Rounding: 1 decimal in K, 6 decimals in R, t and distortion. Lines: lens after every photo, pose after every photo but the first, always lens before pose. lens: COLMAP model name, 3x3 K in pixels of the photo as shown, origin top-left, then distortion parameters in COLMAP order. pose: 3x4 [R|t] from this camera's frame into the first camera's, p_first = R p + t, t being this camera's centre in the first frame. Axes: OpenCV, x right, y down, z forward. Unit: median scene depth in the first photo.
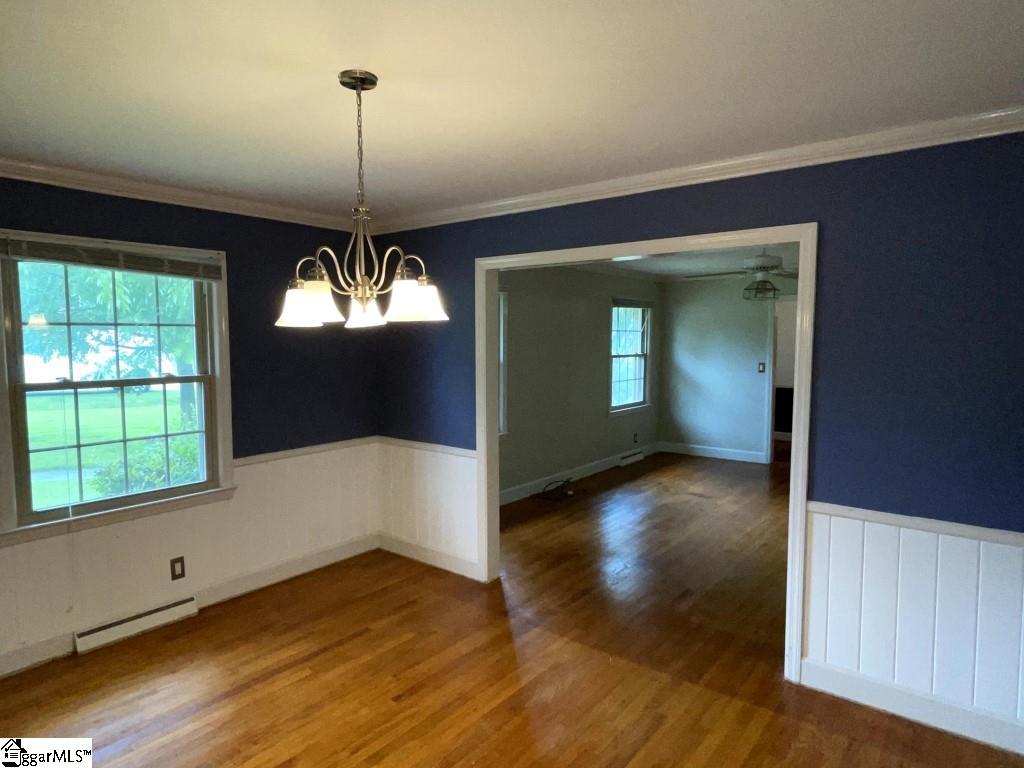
lens RADIAL K [[626.7, 0, 512.0], [0, 626.7, 384.0], [0, 0, 1]] dist [-0.001124, 0.000965]
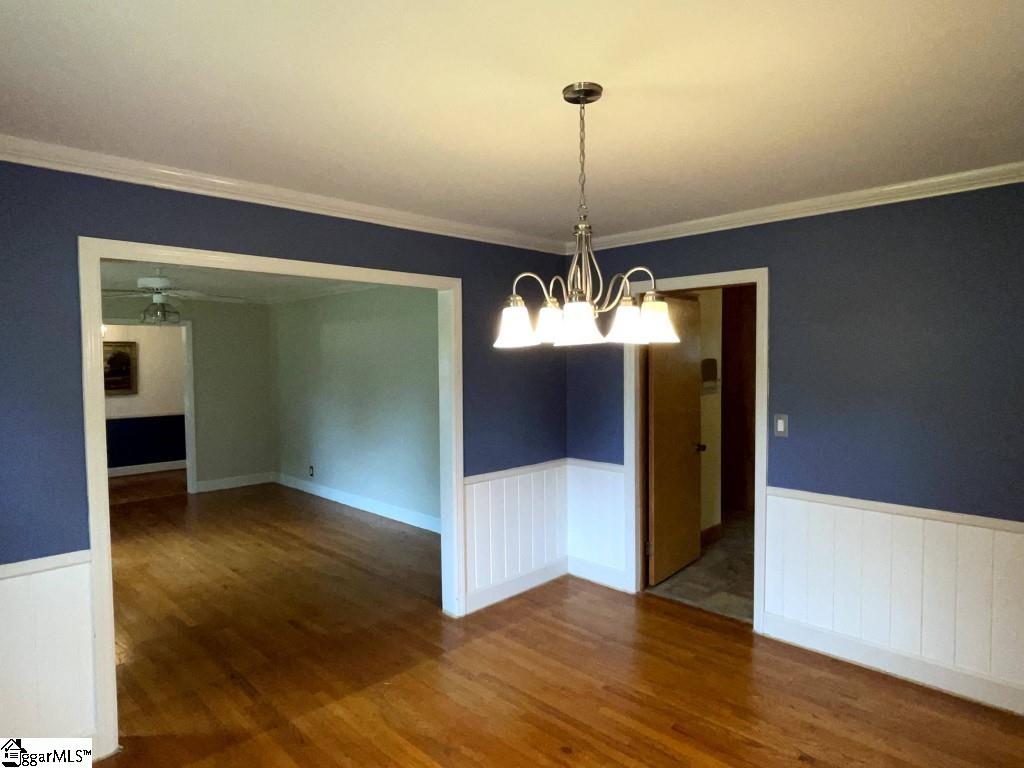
lens RADIAL K [[626.7, 0, 512.0], [0, 626.7, 384.0], [0, 0, 1]] dist [-0.001124, 0.000965]
pose [[0.120469, -0.044777, 0.991707, -0.910629], [0.089946, 0.995366, 0.034016, -0.056248], [-0.988634, 0.085103, 0.123938, 0.749087]]
